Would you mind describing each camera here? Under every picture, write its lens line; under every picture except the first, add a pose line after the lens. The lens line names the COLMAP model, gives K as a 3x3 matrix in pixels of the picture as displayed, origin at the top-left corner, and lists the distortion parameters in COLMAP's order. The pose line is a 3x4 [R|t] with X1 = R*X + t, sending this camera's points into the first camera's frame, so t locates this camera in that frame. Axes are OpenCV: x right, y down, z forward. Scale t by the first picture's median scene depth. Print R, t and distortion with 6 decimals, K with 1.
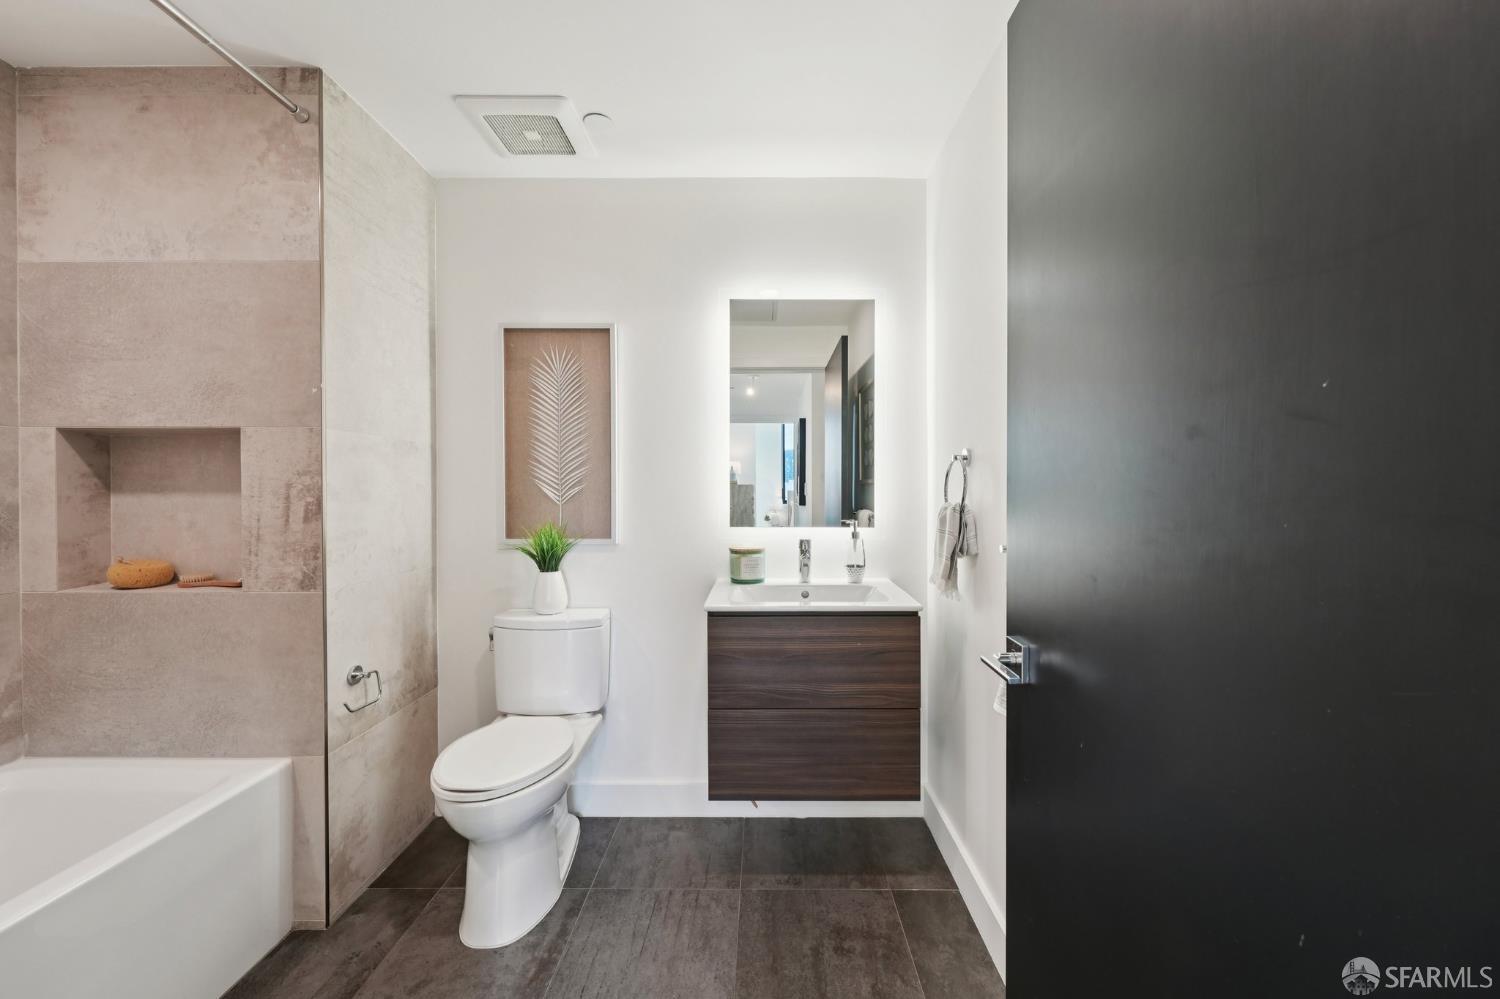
lens RADIAL K [[593.3, 0, 750.0], [0, 593.3, 499.5], [0, 0, 1]] dist [-0.001580, -0.000096]
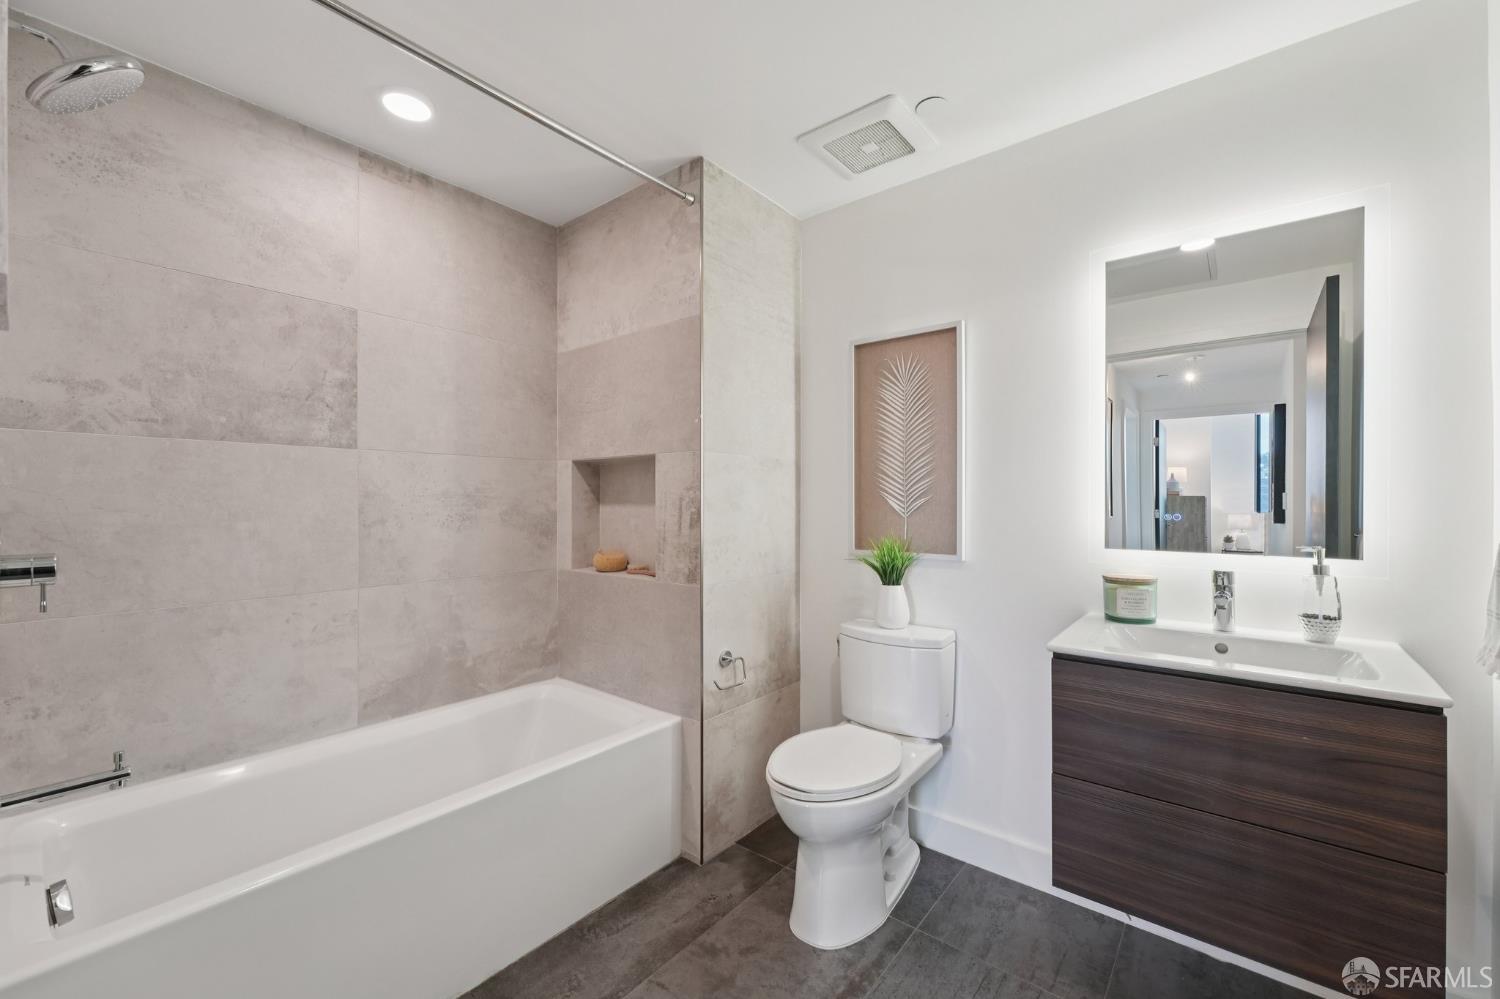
lens RADIAL K [[590.0, 0, 742.2], [0, 590.0, 507.2], [0, 0, 1]] dist [0.000060, -0.000004]
pose [[0.786462, 0.005365, -0.617615, 0.081965], [-0.009873, 0.999944, -0.003885, -0.001516], [0.617560, 0.009153, 0.786471, 0.089492]]
